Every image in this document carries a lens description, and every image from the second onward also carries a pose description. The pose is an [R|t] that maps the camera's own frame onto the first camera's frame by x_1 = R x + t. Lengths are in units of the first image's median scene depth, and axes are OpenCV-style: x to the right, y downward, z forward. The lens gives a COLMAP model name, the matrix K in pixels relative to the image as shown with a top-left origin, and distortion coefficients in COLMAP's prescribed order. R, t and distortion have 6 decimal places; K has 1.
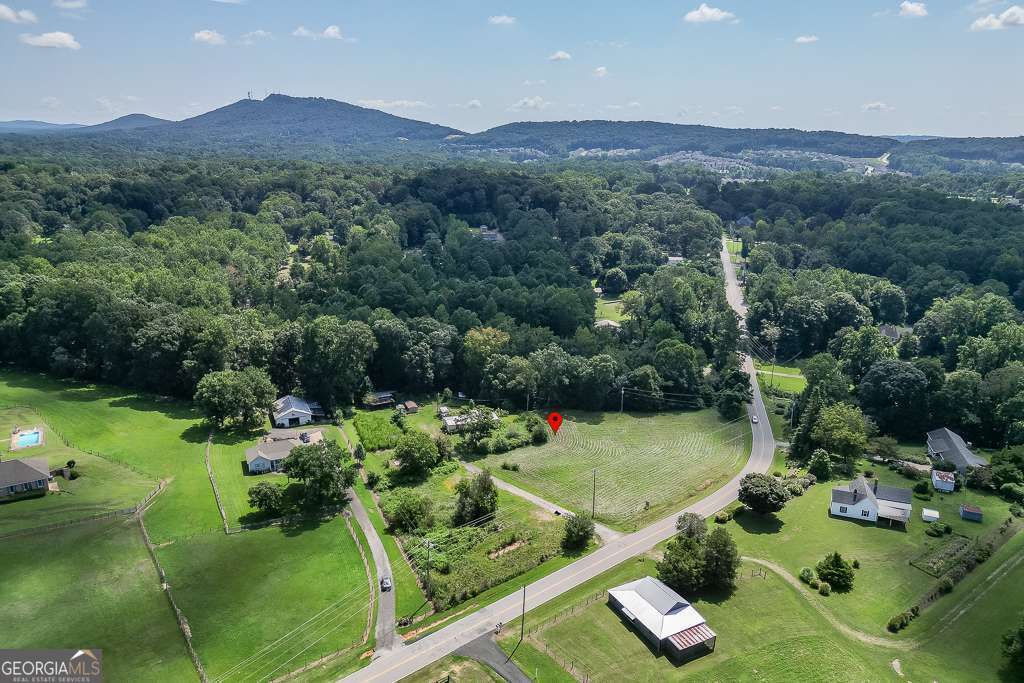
lens RADIAL K [[716.6, 0, 510.8], [0, 716.6, 342.1], [0, 0, 1]] dist [0.061066, -0.038383]
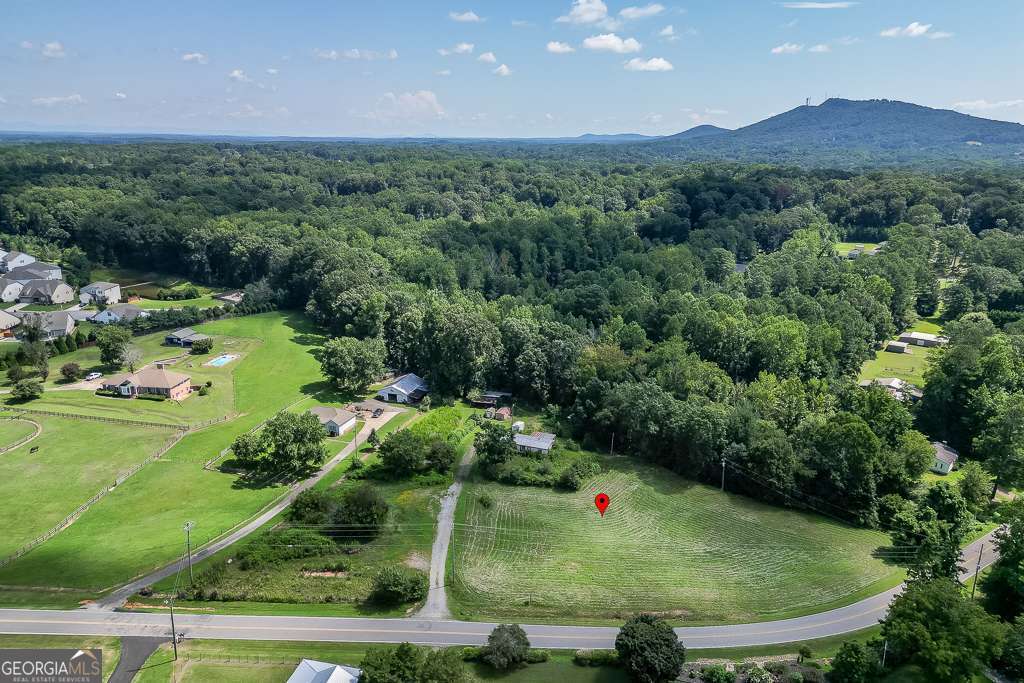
lens RADIAL K [[713.6, 0, 509.0], [0, 713.6, 341.2], [0, 0, 1]] dist [0.089345, -0.083182]
pose [[0.745353, 0.174357, -0.643466, 0.560175], [-0.182134, 0.981732, 0.055042, -0.067201], [0.641308, 0.076171, 0.763494, 0.367300]]
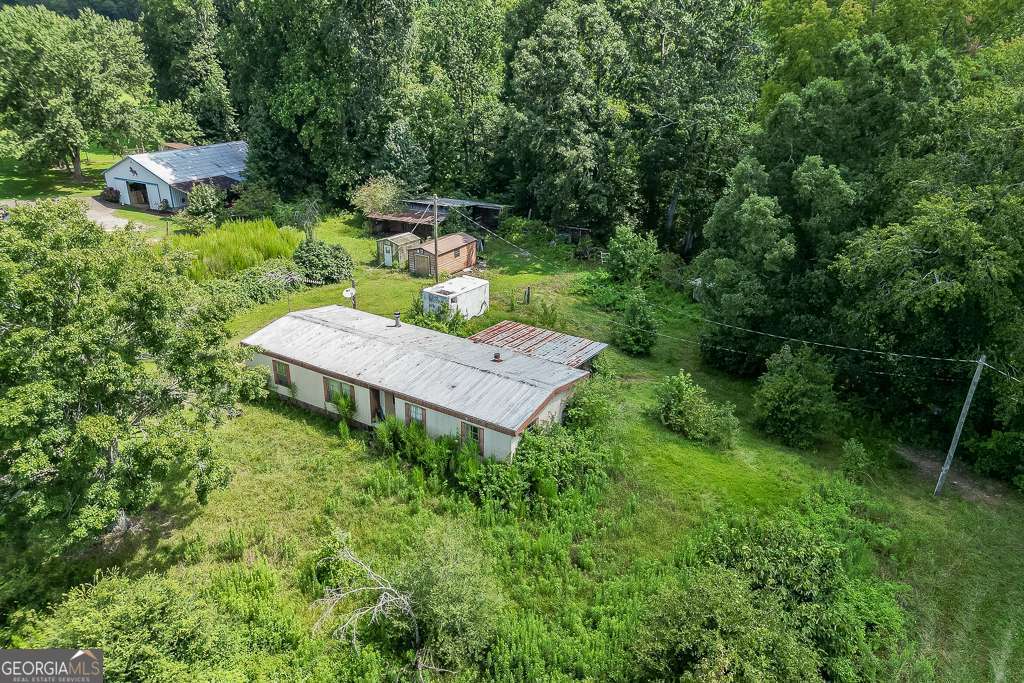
lens RADIAL K [[713.6, 0, 509.0], [0, 713.6, 341.2], [0, 0, 1]] dist [0.089345, -0.083182]
pose [[0.596551, 0.302447, -0.743406, 0.085232], [-0.219129, 0.952462, 0.211657, 0.078059], [0.772081, 0.036638, 0.634467, 1.084136]]
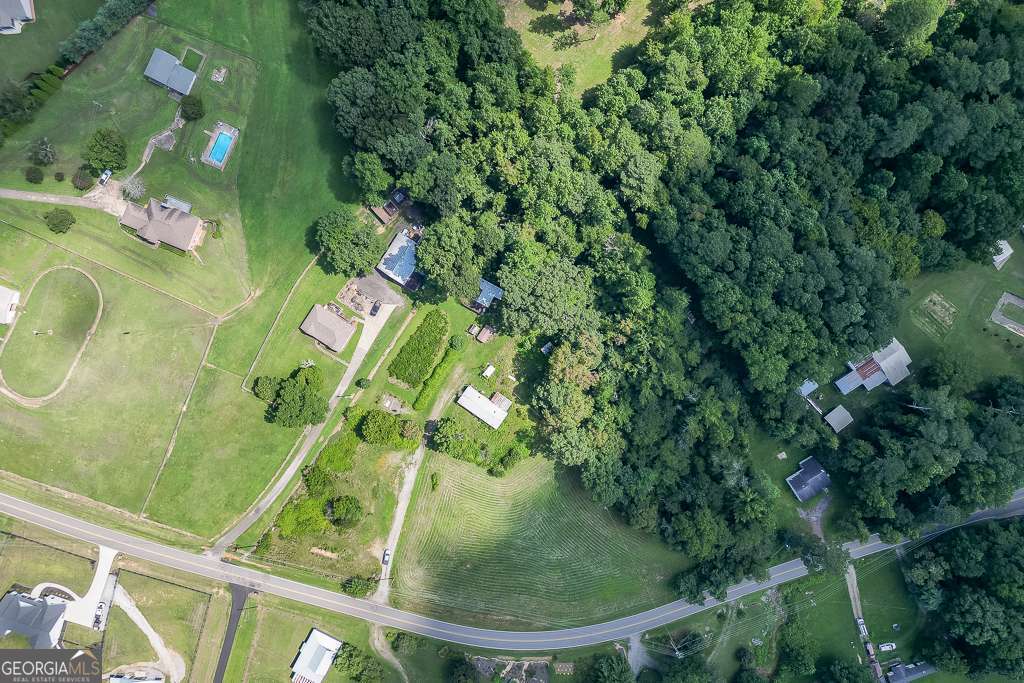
lens RADIAL K [[713.6, 0, 509.0], [0, 713.6, 341.2], [0, 0, 1]] dist [0.089345, -0.083182]
pose [[0.548786, 0.835920, 0.008482, -0.151137], [-0.215600, 0.131725, 0.967556, -1.139137], [0.807682, -0.532810, 0.252514, 0.960938]]
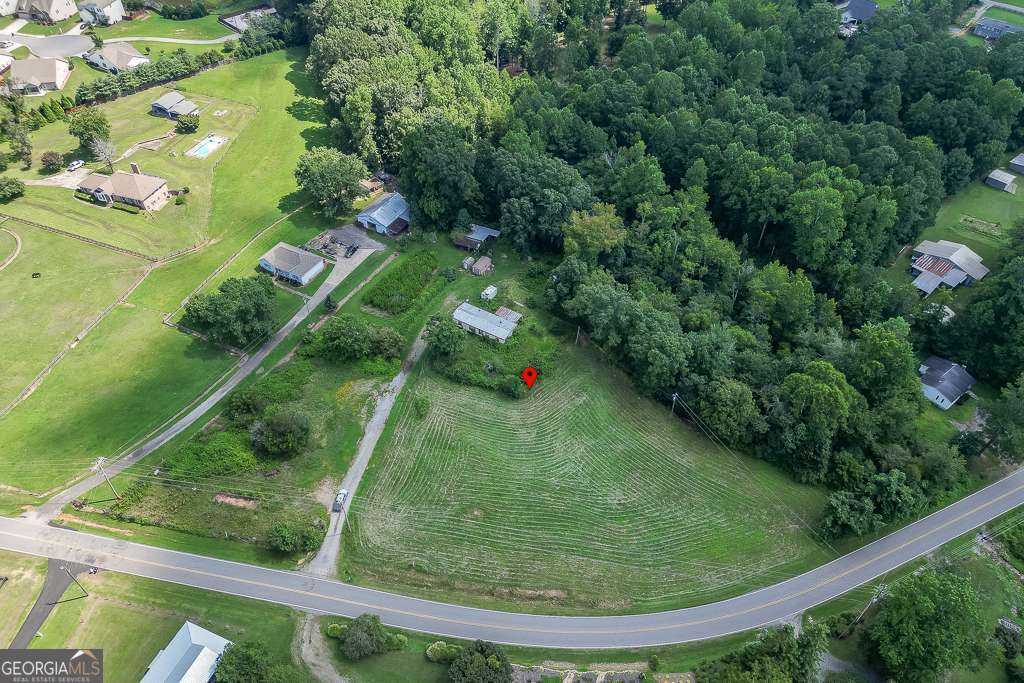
lens RADIAL K [[713.6, 0, 509.0], [0, 713.6, 341.2], [0, 0, 1]] dist [0.089345, -0.083182]
pose [[0.619297, 0.549322, -0.560997, 0.518834], [-0.221108, 0.807602, 0.546709, -0.392724], [0.753381, -0.214534, 0.621605, 0.594146]]
